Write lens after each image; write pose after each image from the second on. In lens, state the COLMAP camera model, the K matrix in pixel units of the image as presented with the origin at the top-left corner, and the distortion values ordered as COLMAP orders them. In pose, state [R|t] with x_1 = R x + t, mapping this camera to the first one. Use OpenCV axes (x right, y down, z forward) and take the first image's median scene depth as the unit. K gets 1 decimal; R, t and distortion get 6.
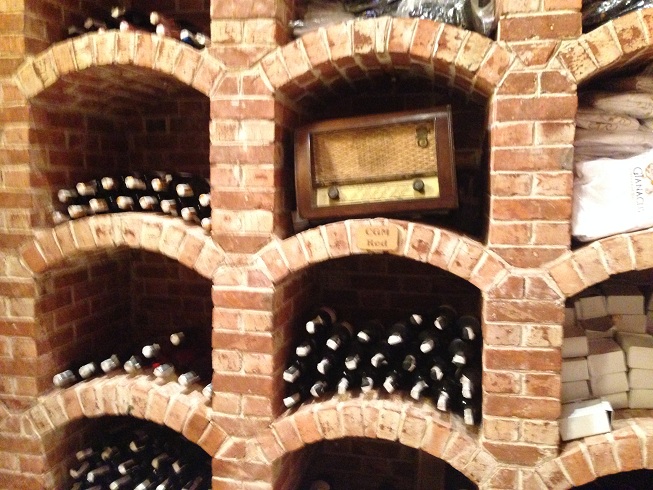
lens RADIAL K [[608.0, 0, 335.5], [0, 608.0, 234.2], [0, 0, 1]] dist [0.060471, 0.000000]
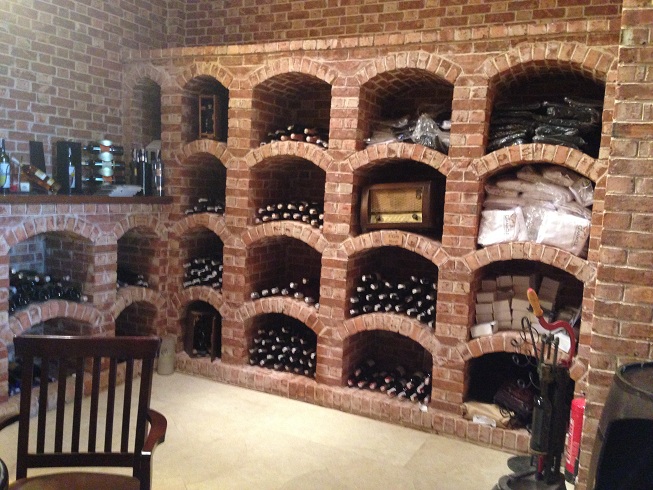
lens RADIAL K [[608.0, 0, 324.6], [0, 608.0, 237.8], [0, 0, 1]] dist [0.060471, 0.000000]
pose [[0.966231, 0.066885, -0.248844, 0.361529], [-0.068352, 0.997657, 0.002750, 0.012074], [0.248445, 0.014352, 0.968540, -1.163402]]
